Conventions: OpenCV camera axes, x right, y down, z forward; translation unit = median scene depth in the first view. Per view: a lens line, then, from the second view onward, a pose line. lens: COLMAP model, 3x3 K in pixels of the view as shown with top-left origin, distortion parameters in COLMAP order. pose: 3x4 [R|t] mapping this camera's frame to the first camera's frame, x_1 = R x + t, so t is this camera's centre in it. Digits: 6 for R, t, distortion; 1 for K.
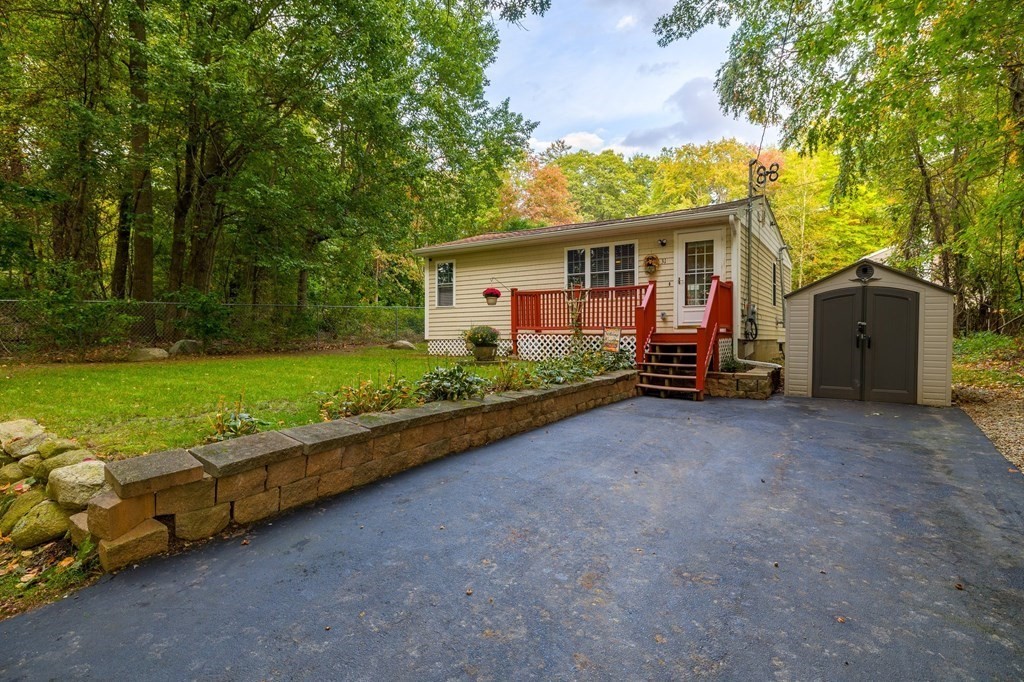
lens RADIAL K [[495.2, 0, 512.0], [0, 495.2, 341.0], [0, 0, 1]] dist [-0.001316, -0.000165]
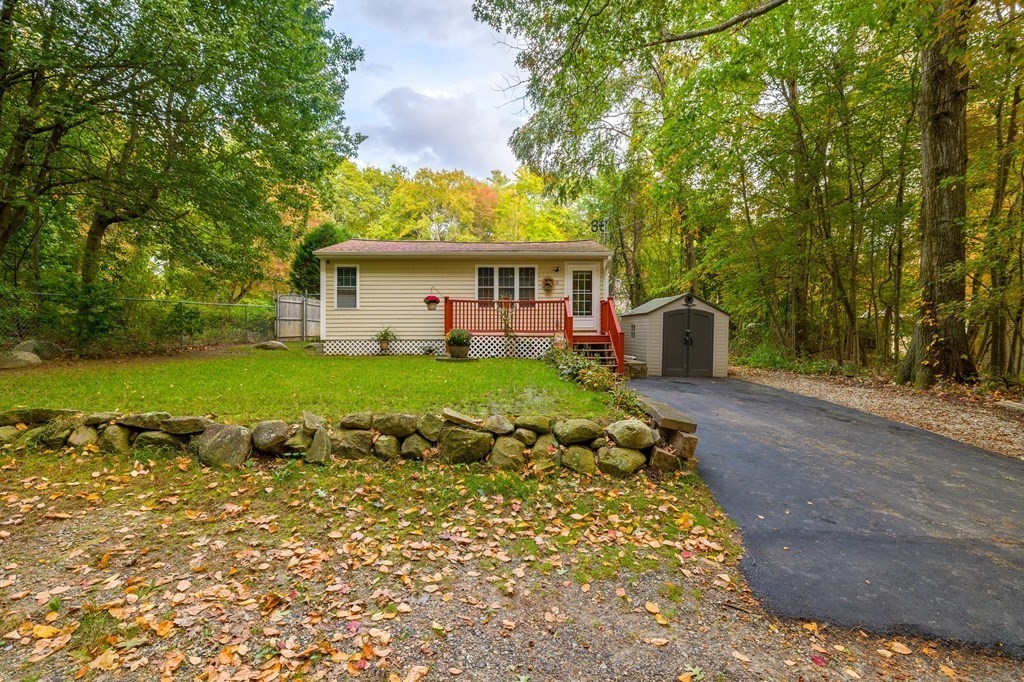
lens RADIAL K [[455.9, 0, 512.8], [0, 455.9, 343.2], [0, 0, 1]] dist [-0.001539, -0.000035]
pose [[0.847827, -0.004386, 0.530255, -0.437987], [0.001352, 0.999980, 0.006109, -0.001853], [-0.530271, -0.004462, 0.847816, -0.002946]]
